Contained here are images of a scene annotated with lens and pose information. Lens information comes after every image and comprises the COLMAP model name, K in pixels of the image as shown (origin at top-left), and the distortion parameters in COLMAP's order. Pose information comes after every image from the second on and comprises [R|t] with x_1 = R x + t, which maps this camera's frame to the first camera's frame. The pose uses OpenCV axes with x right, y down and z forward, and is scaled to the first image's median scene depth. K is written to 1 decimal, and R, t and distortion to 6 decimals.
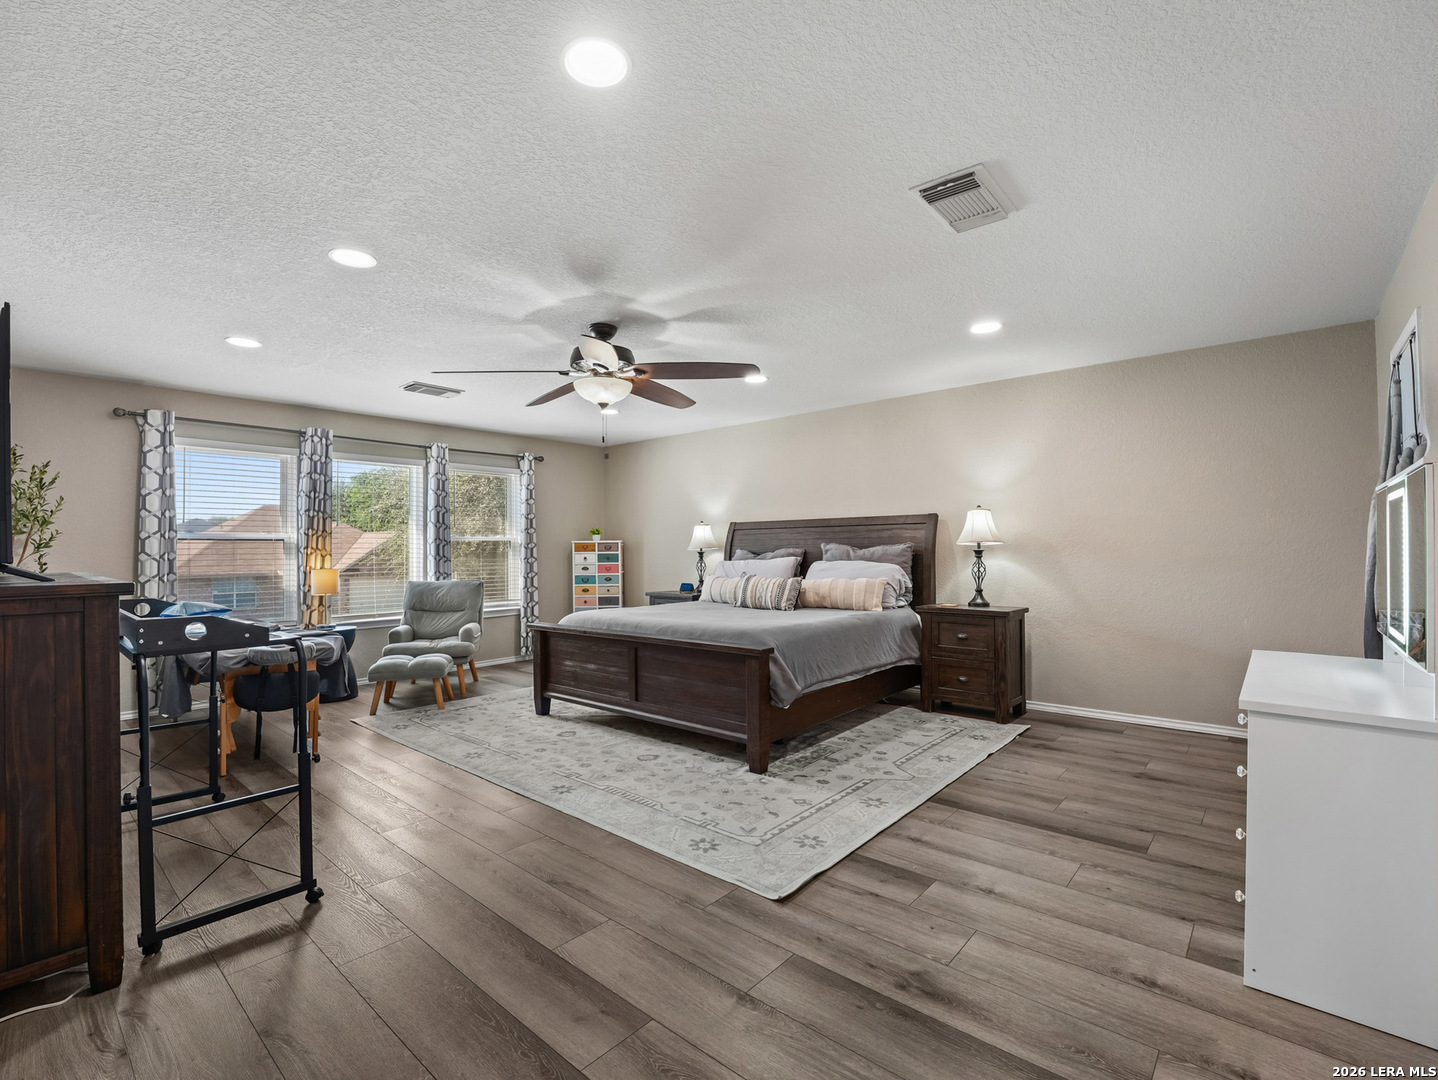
lens RADIAL K [[656.6, 0, 719.6], [0, 656.6, 537.3], [0, 0, 1]] dist [-0.025036, 0.000942]
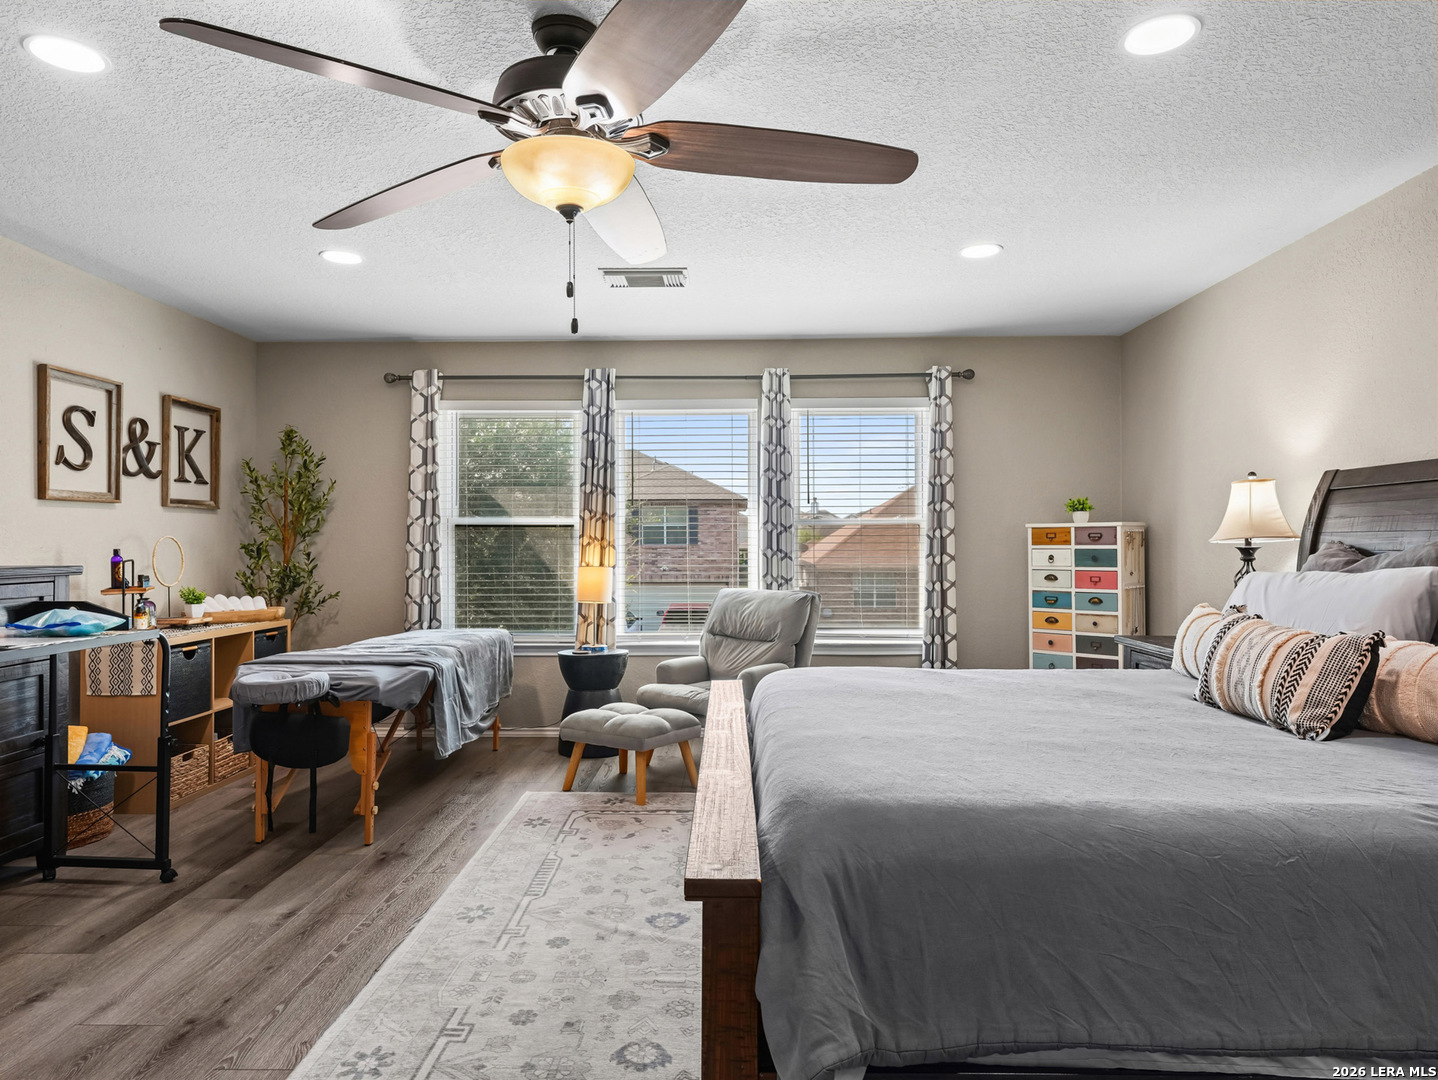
lens RADIAL K [[914.9, 0, 719.0], [0, 914.9, 540.0], [0, 0, 1]] dist [-0.000825, -0.002326]
pose [[0.637785, 0.003568, -0.770206, 0.211205], [0.010709, 0.999852, 0.013499, 0.006849], [0.770140, -0.016857, 0.637652, 0.407485]]
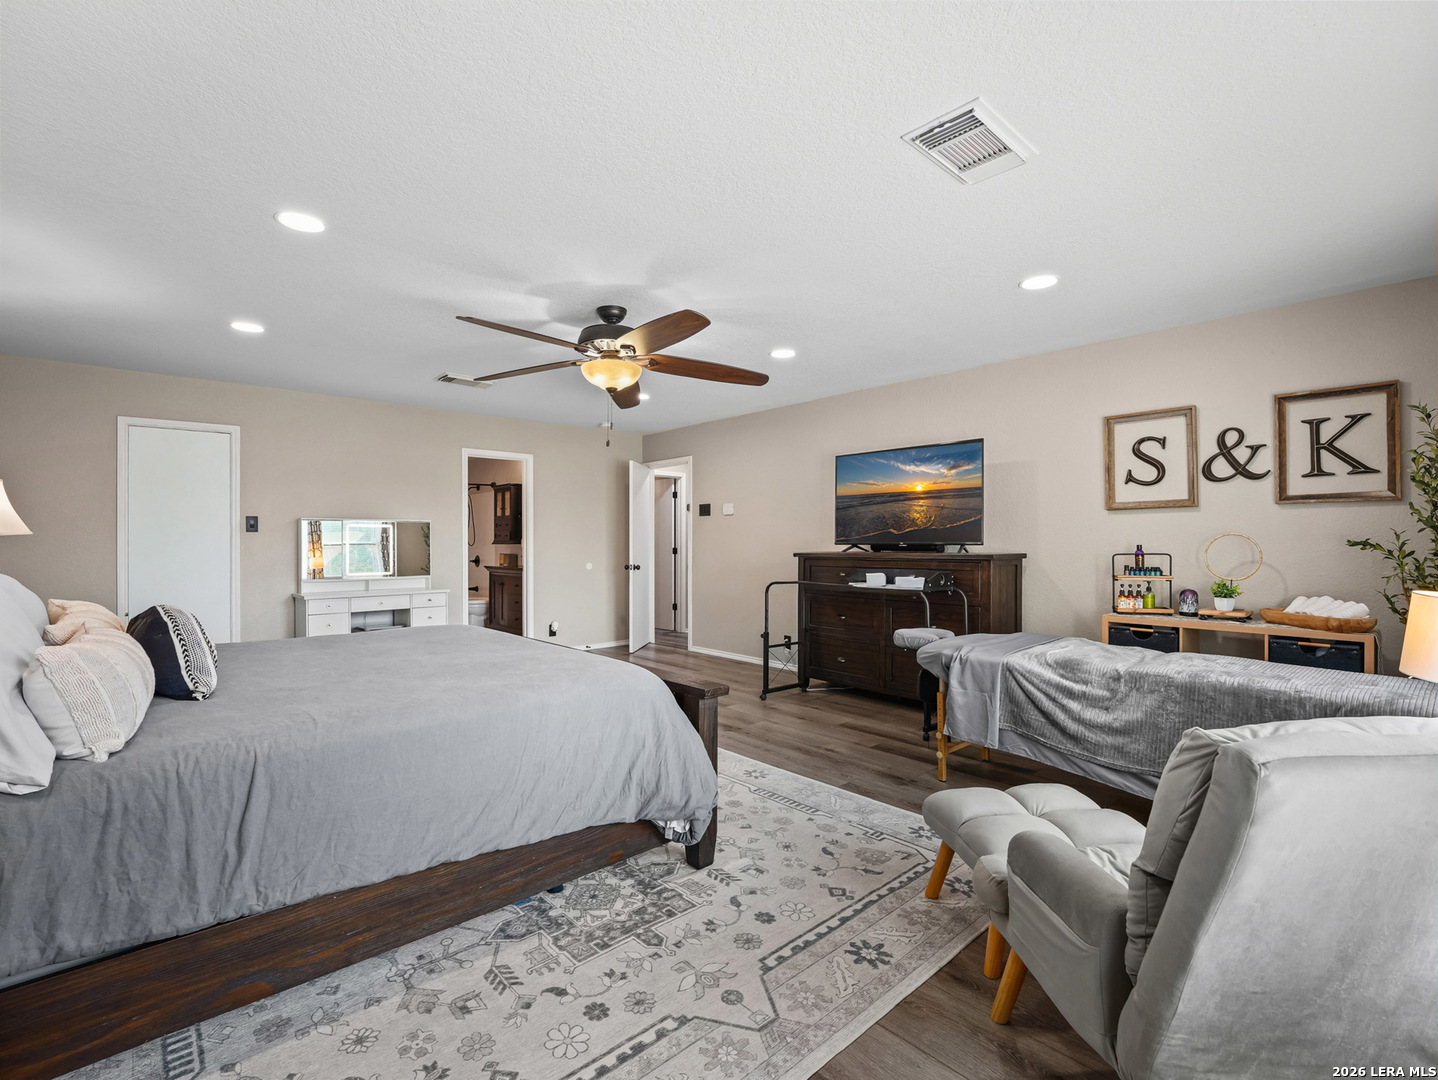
lens RADIAL K [[656.6, 0, 719.6], [0, 656.6, 537.3], [0, 0, 1]] dist [-0.025036, 0.000942]
pose [[-0.992742, 0.010997, 0.119762, -0.264678], [0.008217, 0.999686, -0.023686, 0.021790], [-0.119985, -0.022530, -0.992520, 1.145565]]
